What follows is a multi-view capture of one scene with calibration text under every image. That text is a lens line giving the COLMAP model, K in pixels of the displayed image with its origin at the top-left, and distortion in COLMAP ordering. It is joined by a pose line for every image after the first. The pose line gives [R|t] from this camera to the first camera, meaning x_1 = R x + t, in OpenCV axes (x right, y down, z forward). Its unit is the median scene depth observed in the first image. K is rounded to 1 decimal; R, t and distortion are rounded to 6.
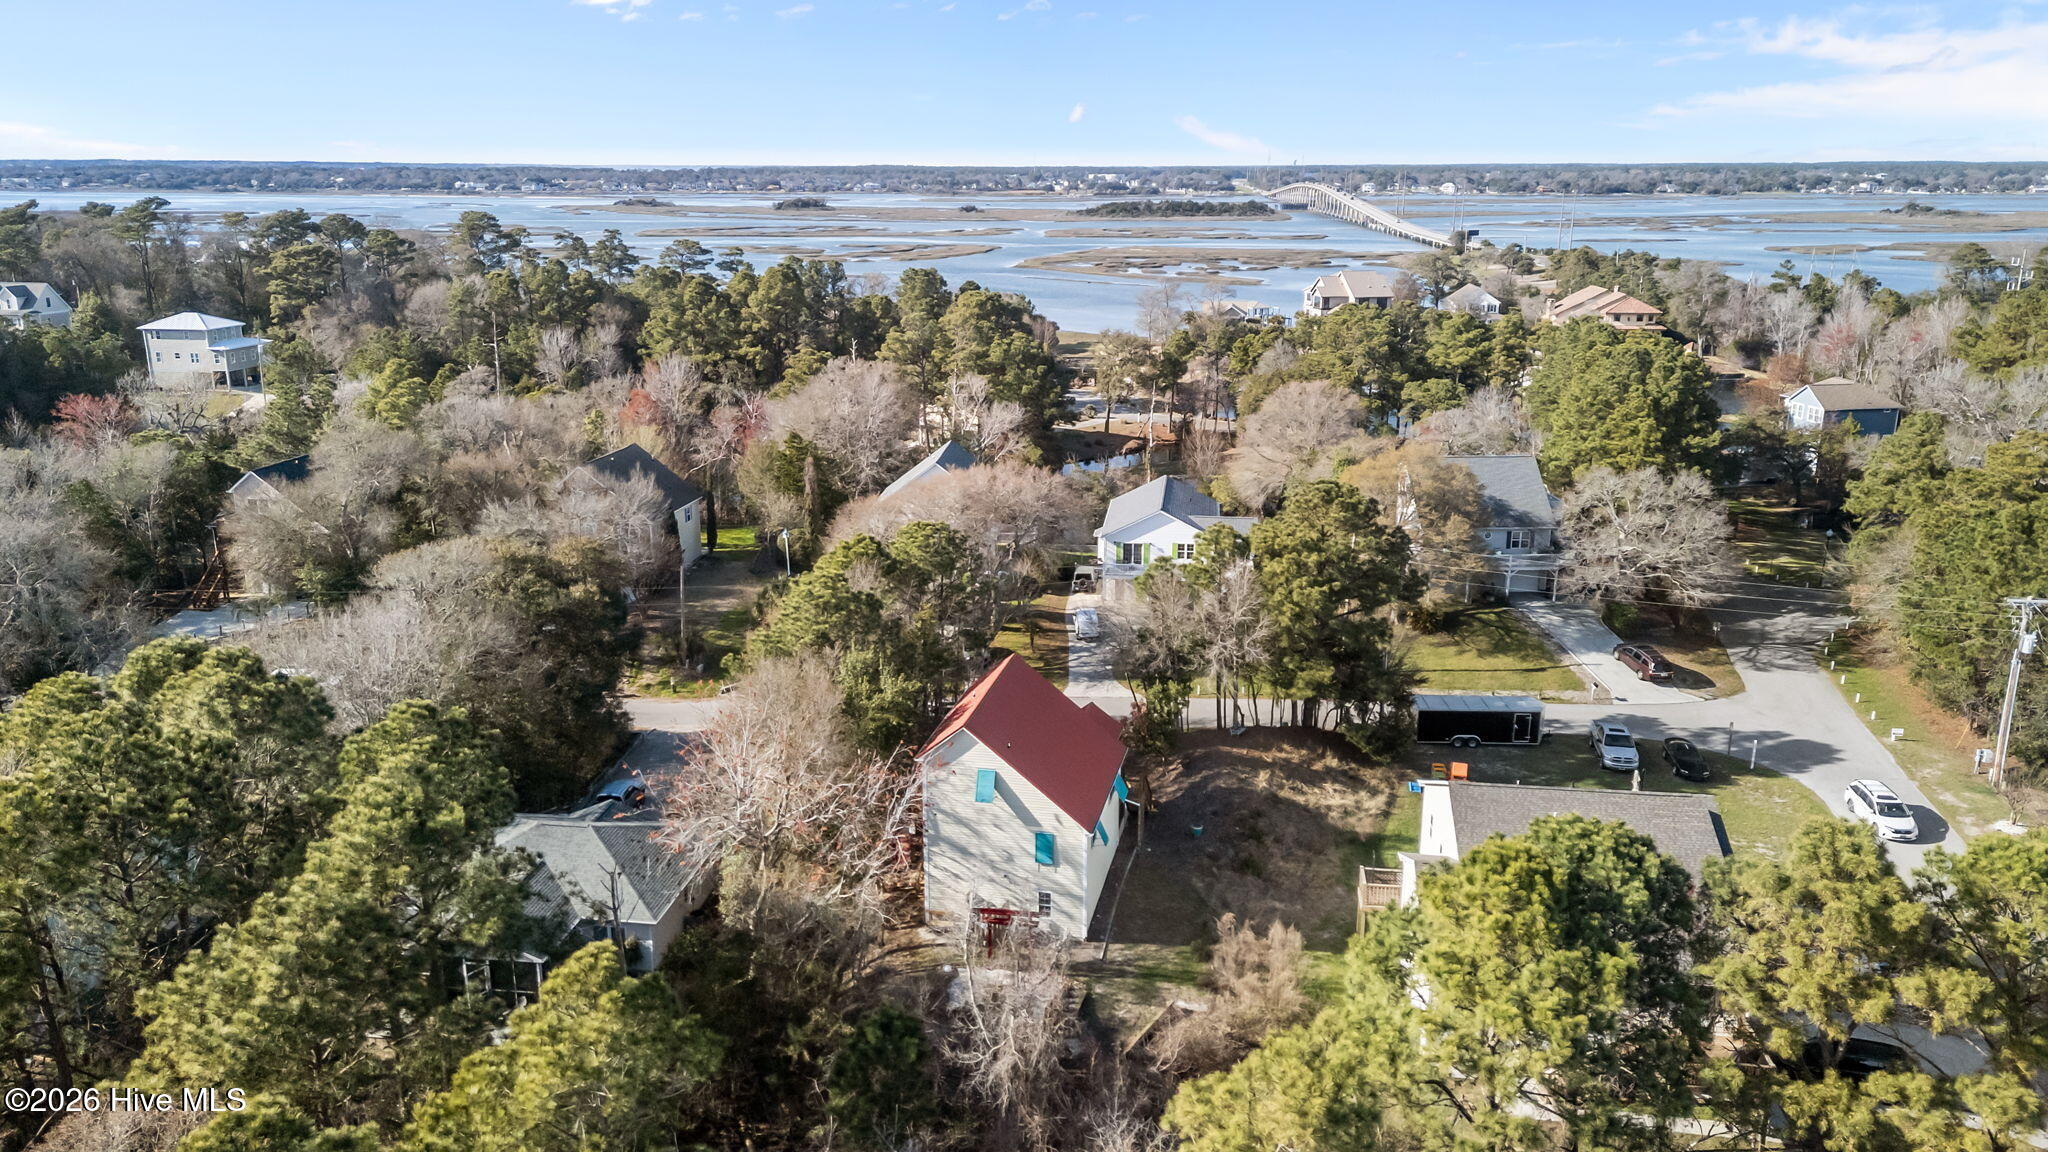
lens RADIAL K [[1513.6, 0, 1027.2], [0, 1513.6, 573.5], [0, 0, 1]] dist [0.069965, -0.062791]
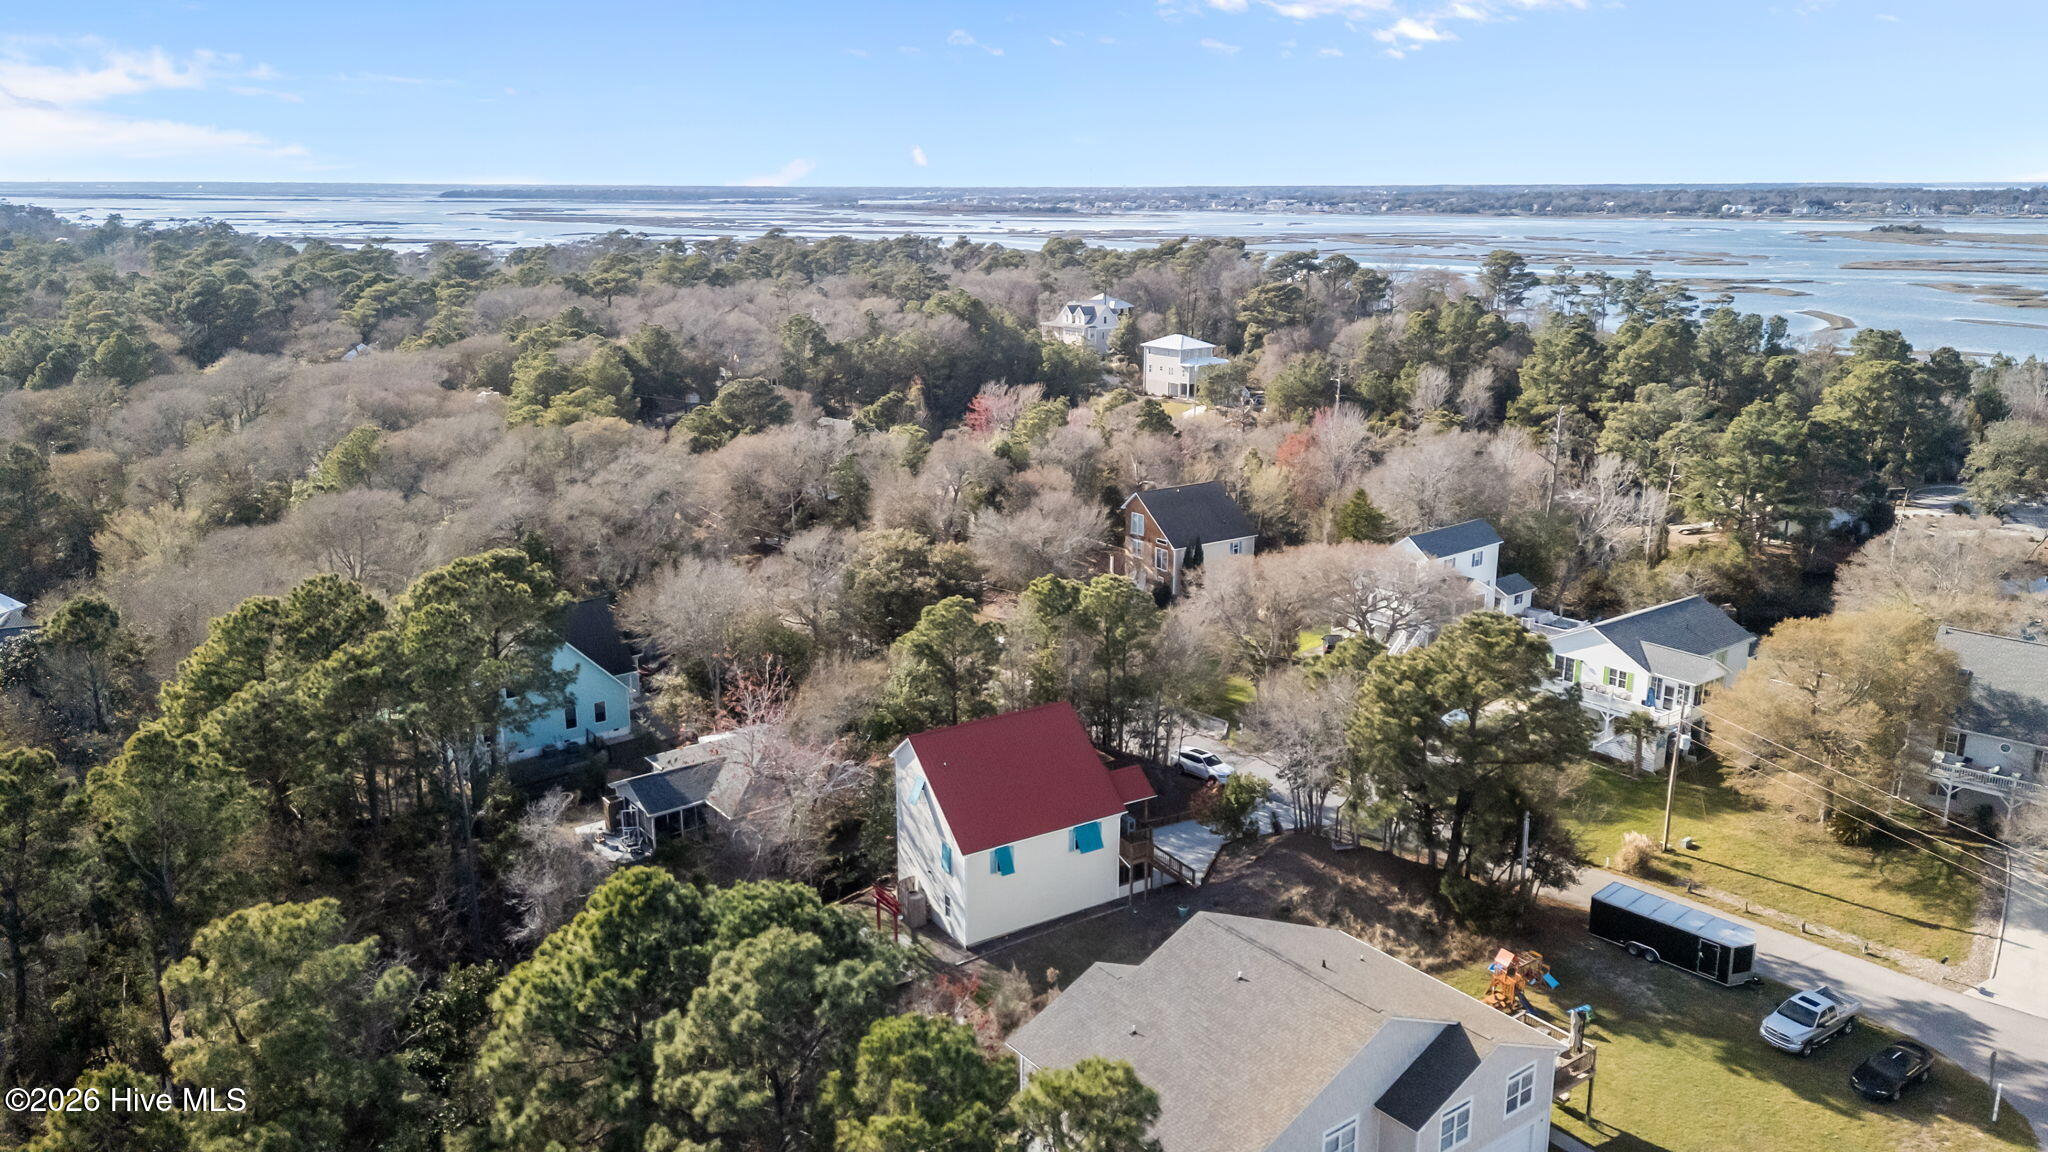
lens RADIAL K [[1513.6, 0, 1031.7], [0, 1513.6, 576.5], [0, 0, 1]] dist [0.069965, -0.062791]
pose [[0.692110, 0.176965, -0.699762, 0.262623], [-0.183265, 0.980793, 0.066775, -0.038043], [0.698139, 0.082026, 0.711248, 0.062293]]
